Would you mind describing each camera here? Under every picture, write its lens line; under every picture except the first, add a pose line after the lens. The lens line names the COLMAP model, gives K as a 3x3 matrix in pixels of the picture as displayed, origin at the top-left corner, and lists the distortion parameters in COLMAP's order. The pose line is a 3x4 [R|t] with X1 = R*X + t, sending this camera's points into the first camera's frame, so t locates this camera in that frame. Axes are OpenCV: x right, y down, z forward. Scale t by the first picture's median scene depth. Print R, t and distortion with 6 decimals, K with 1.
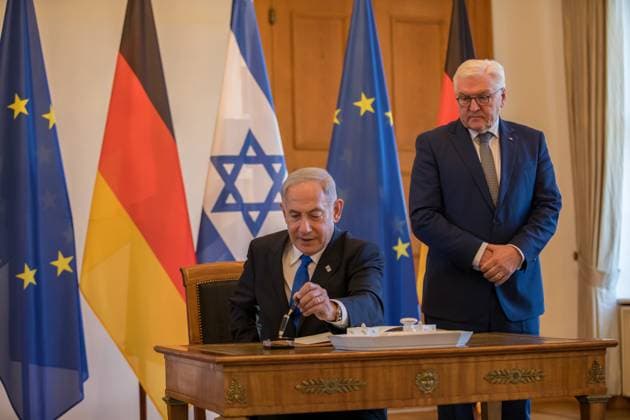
lens RADIAL K [[1320.4, 0, 315.0], [0, 1320.4, 210.0], [0, 0, 1]] dist [-0.289451, 0.163690]
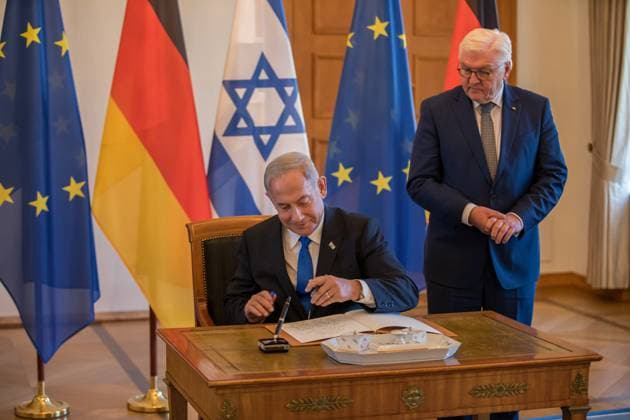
lens RADIAL K [[1320.4, 0, 315.0], [0, 1320.4, 210.0], [0, 0, 1]] dist [-0.289451, 0.163690]
pose [[0.999425, 0.027234, -0.020218, 0.015004], [-0.023810, 0.987839, 0.153644, -0.106083], [0.024156, -0.153074, 0.987919, -0.003829]]
